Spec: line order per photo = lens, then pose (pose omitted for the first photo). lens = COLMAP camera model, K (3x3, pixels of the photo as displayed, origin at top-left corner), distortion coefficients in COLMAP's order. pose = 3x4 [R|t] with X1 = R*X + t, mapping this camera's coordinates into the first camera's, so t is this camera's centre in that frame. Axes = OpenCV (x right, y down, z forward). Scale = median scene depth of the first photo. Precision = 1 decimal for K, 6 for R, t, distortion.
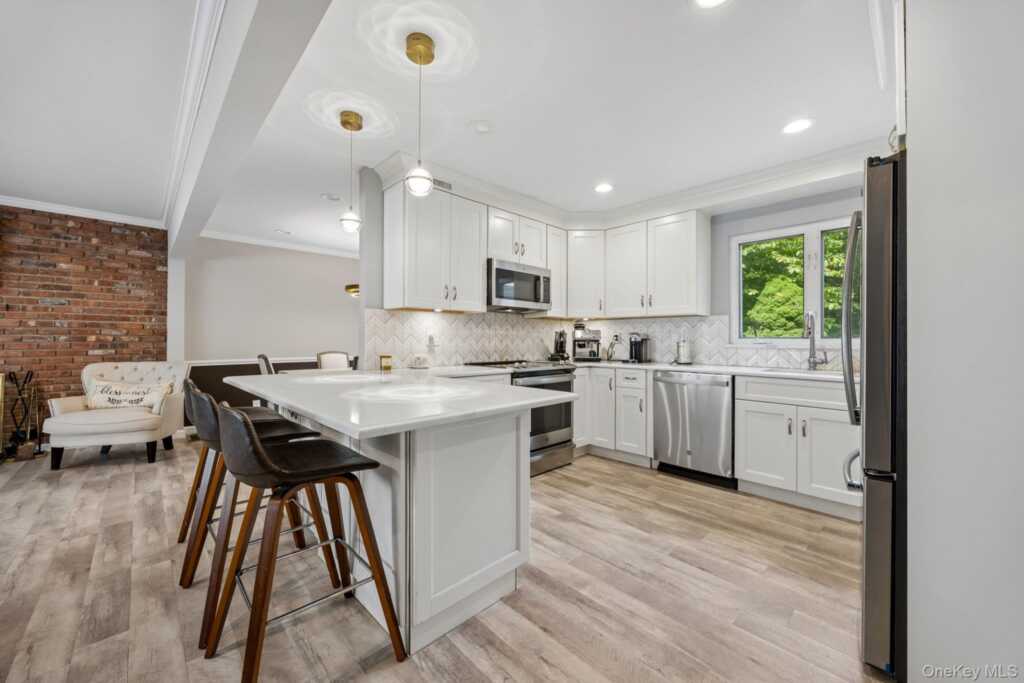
lens RADIAL K [[395.3, 0, 514.2], [0, 395.3, 337.6], [0, 0, 1]] dist [-0.005217, 0.000080]
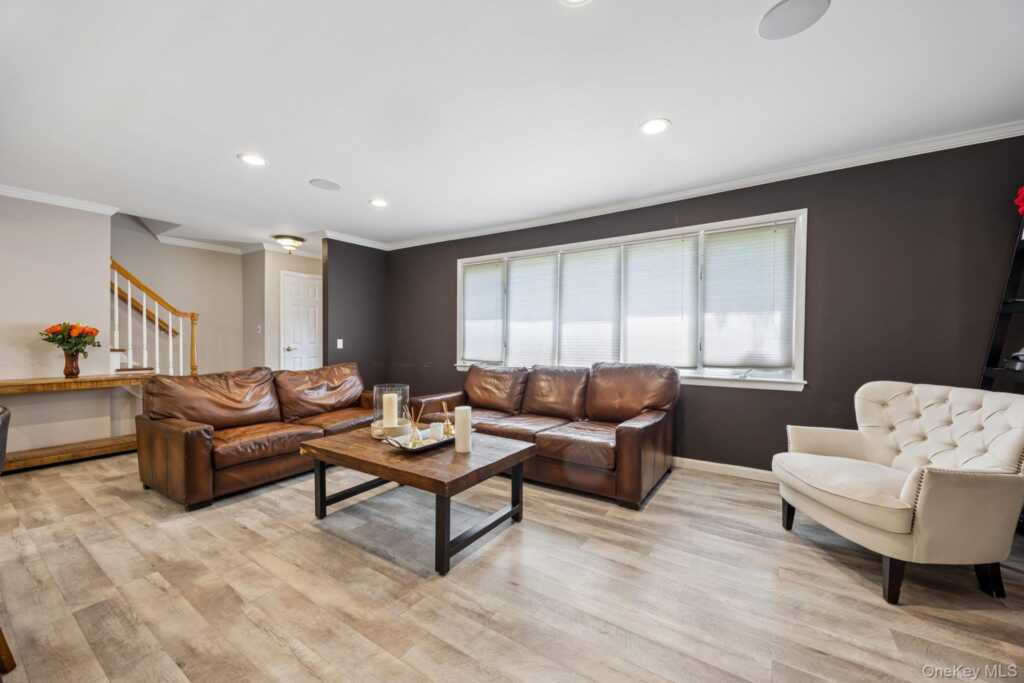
lens RADIAL K [[395.3, 0, 514.4], [0, 395.3, 347.3], [0, 0, 1]] dist [-0.005217, 0.000080]
pose [[-0.974405, -0.003032, -0.224781, -0.762125], [-0.005950, 0.999907, 0.012302, 0.004777], [0.224722, 0.013324, -0.974332, 0.915314]]
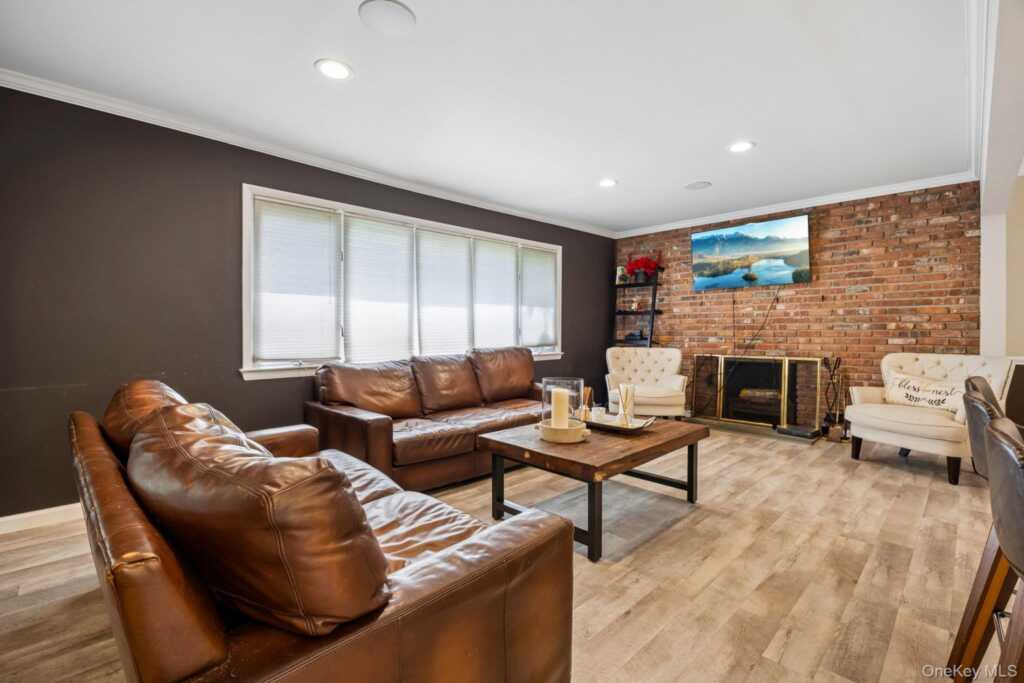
lens RADIAL K [[455.5, 0, 510.7], [0, 455.5, 332.3], [0, 0, 1]] dist [-0.007621, 0.001215]
pose [[0.014514, 0.000623, -0.999894, -0.039466], [0.005094, 0.999987, 0.000697, 0.012302], [0.999882, -0.005104, 0.014511, 0.107310]]
